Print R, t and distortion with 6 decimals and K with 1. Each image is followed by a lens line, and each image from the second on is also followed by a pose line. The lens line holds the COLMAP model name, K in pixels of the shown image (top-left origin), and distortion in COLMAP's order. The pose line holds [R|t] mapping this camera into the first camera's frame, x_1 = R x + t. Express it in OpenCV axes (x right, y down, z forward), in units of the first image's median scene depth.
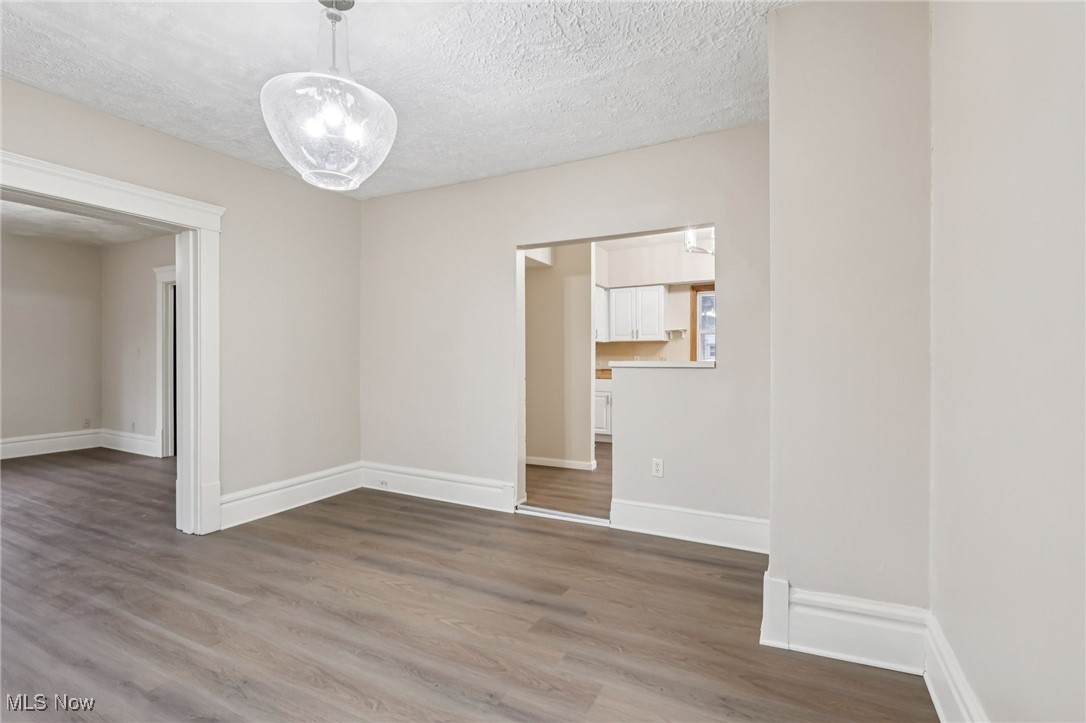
lens RADIAL K [[505.2, 0, 535.6], [0, 505.2, 361.5], [0, 0, 1]] dist [-0.000542, -0.000314]
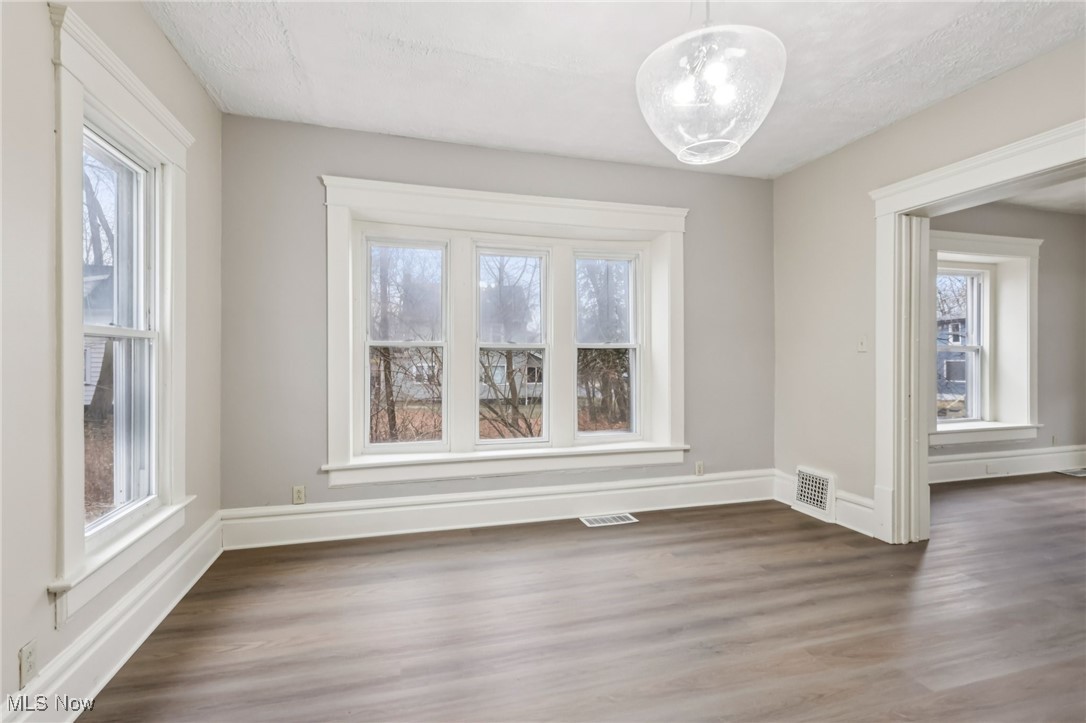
lens RADIAL K [[505.2, 0, 540.4], [0, 505.2, 355.7], [0, 0, 1]] dist [-0.000542, -0.000314]
pose [[-0.719345, 0.008315, -0.694603, 0.322030], [0.001378, 0.999943, 0.010544, -0.014649], [0.694651, 0.006628, -0.719316, 1.063562]]
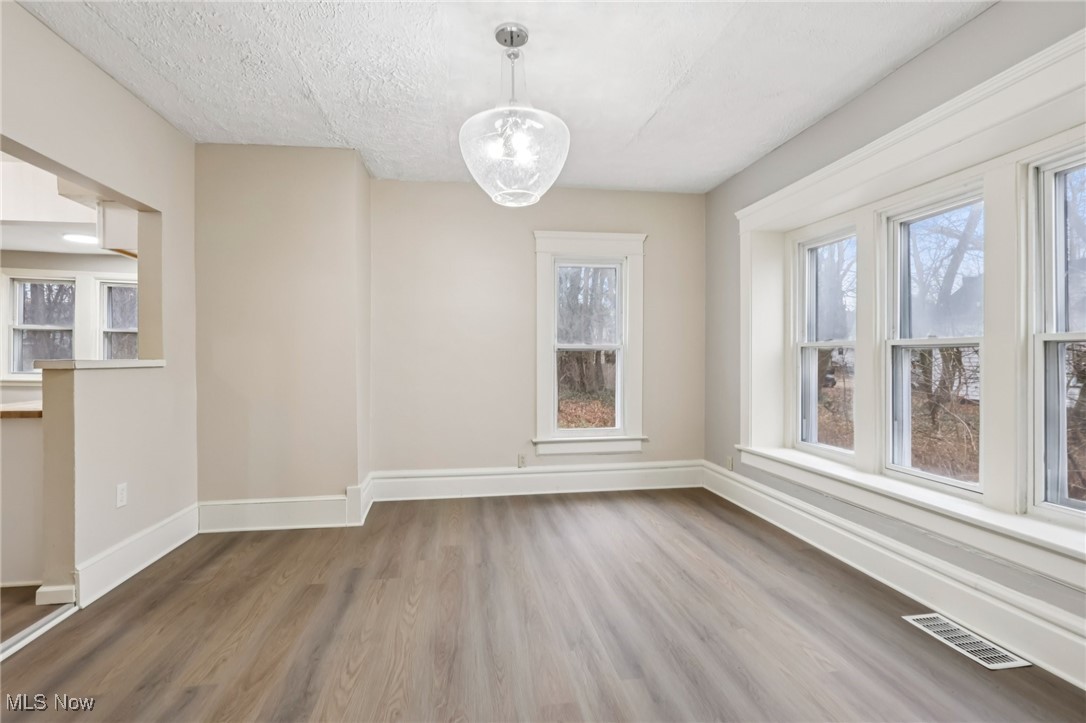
lens RADIAL K [[505.2, 0, 537.2], [0, 505.2, 357.4], [0, 0, 1]] dist [-0.000542, -0.000314]
pose [[-0.599718, 0.006488, 0.800185, -0.999098], [0.006564, 0.999973, -0.003188, 0.001701], [-0.800184, 0.003341, -0.599745, 1.216859]]
